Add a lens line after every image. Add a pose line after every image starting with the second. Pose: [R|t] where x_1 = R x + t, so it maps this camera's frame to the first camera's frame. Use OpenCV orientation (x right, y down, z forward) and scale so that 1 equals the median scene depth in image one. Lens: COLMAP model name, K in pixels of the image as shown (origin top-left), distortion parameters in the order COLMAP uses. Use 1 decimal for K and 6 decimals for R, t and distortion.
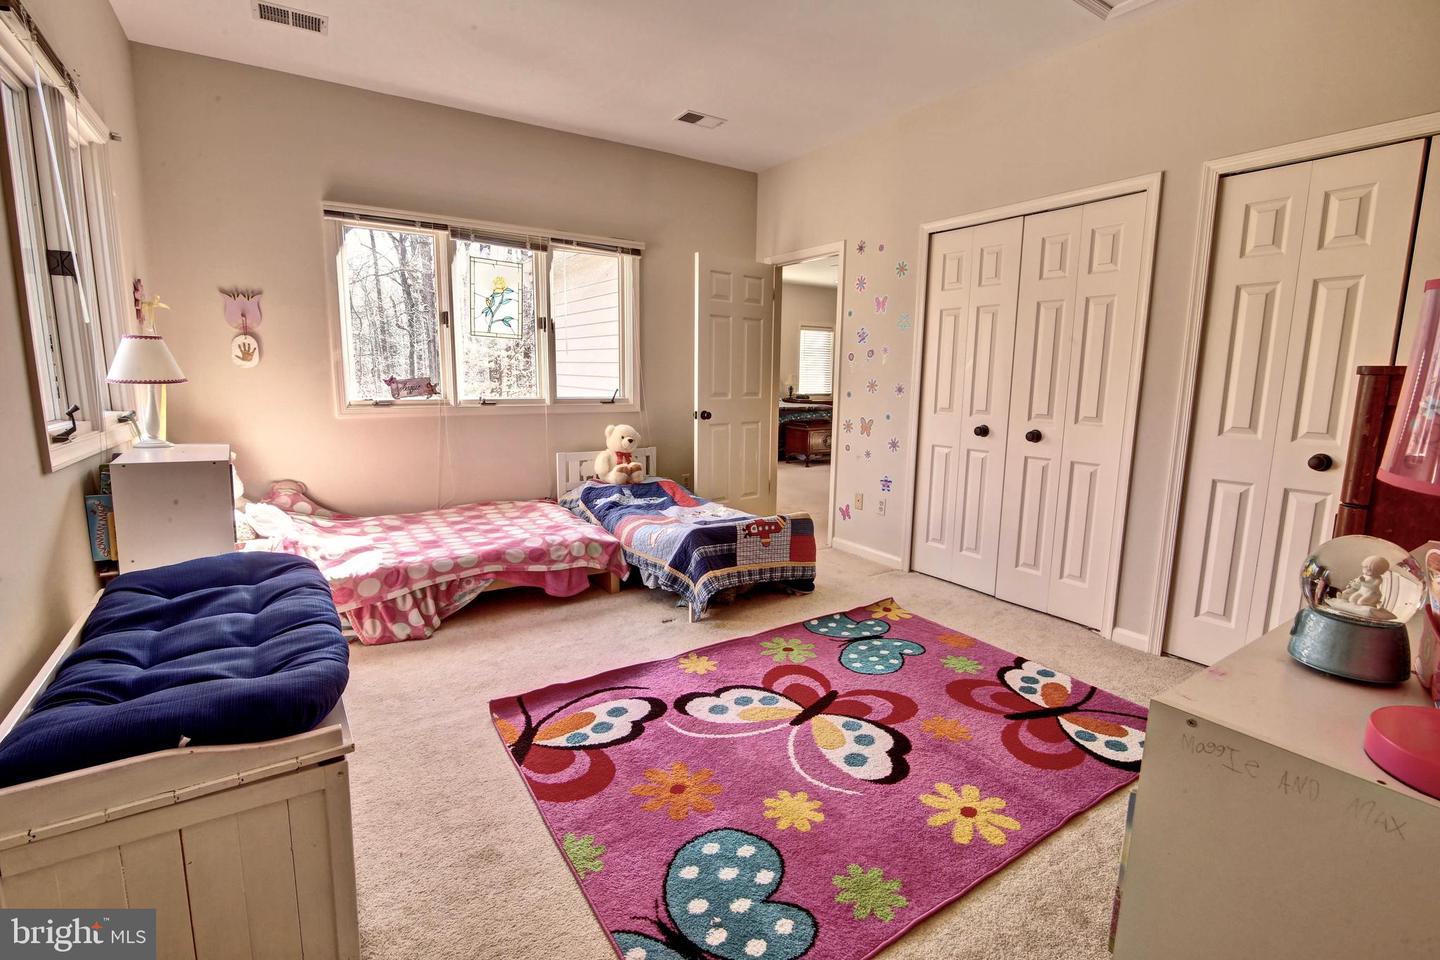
lens RADIAL K [[656.9, 0, 721.9], [0, 656.9, 479.7], [0, 0, 1]] dist [-0.018219, 0.000122]
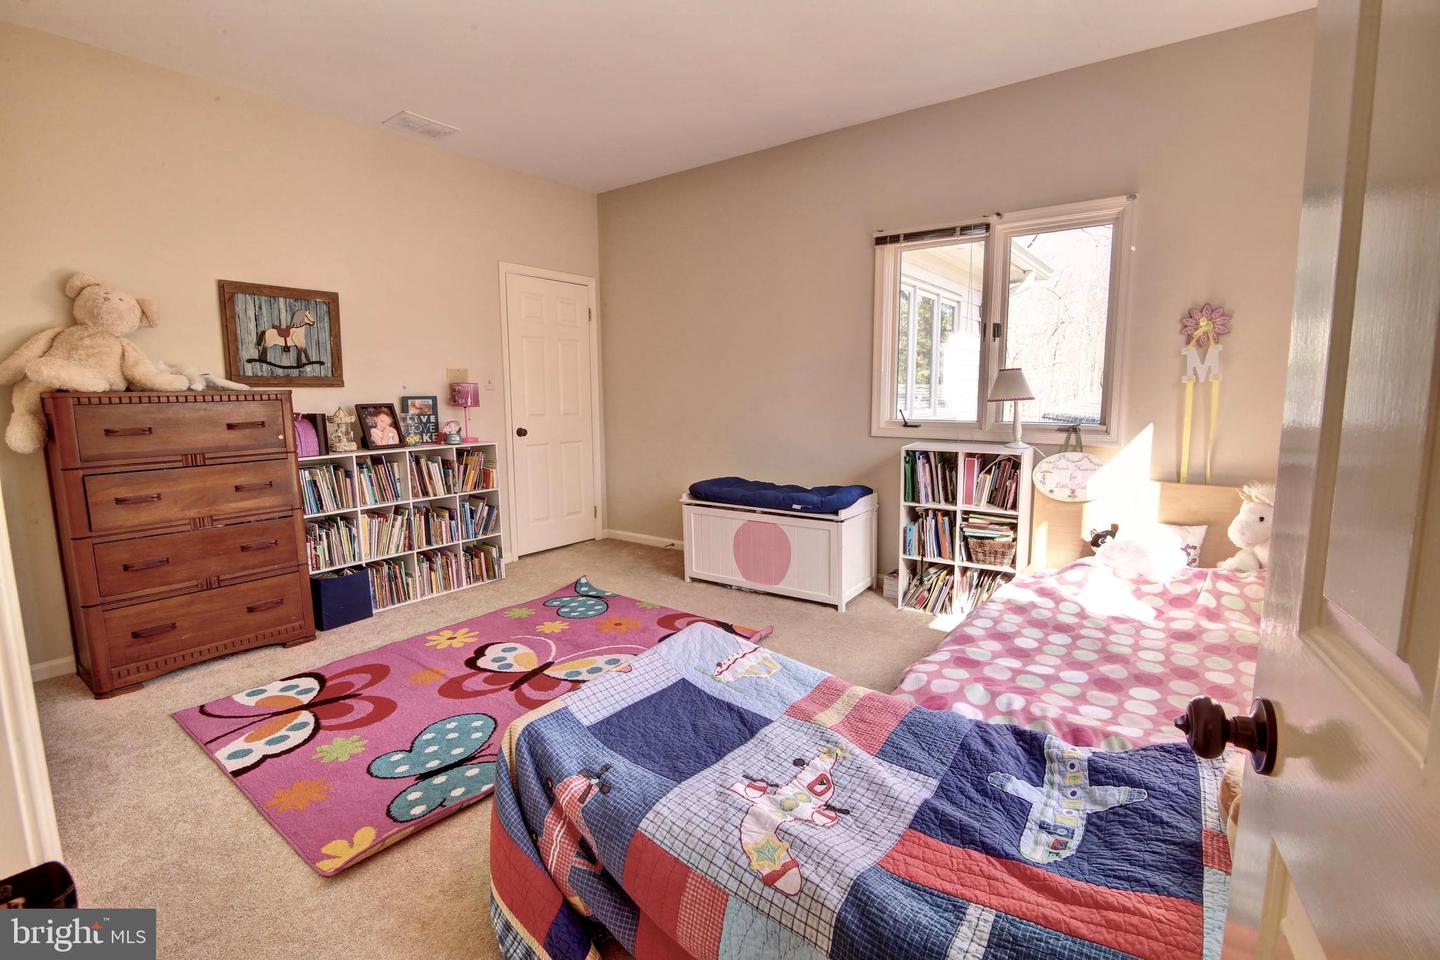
lens RADIAL K [[656.9, 0, 721.9], [0, 656.9, 479.7], [0, 0, 1]] dist [-0.018219, 0.000122]
pose [[-0.938681, 0.040574, -0.342392, 0.220961], [-0.059051, 0.959460, 0.275588, -0.352701], [0.339694, 0.278908, -0.898231, 2.166500]]
